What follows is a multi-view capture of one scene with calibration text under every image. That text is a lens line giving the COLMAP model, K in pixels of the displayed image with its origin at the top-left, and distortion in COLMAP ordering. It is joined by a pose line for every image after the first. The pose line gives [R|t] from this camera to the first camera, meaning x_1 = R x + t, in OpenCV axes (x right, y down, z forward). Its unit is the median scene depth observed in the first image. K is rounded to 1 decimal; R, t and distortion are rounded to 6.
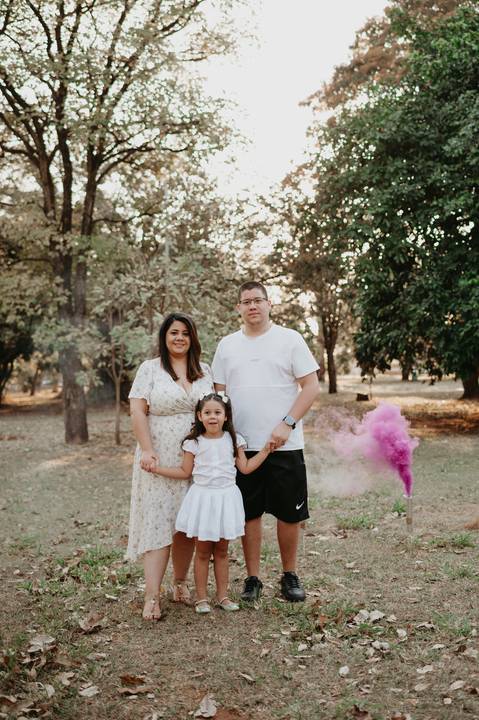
lens RADIAL K [[903.0, 0, 295.4], [0, 903.0, 328.7], [0, 0, 1]] dist [-0.094152, 0.068871]
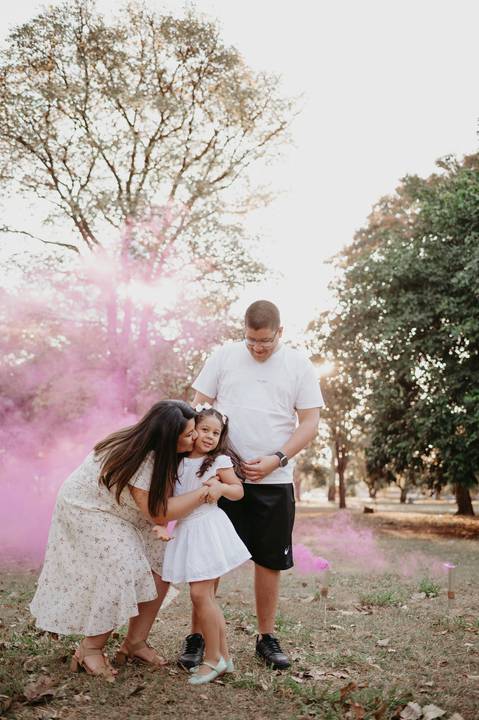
lens RADIAL K [[712.3, 0, 234.9], [0, 712.3, 358.2], [0, 0, 1]] dist [-0.109945, 0.116253]
pose [[0.993000, 0.034185, -0.113058, -0.003001], [-0.049721, 0.989240, -0.137593, 0.031402], [0.107137, 0.142251, 0.984015, 0.099431]]
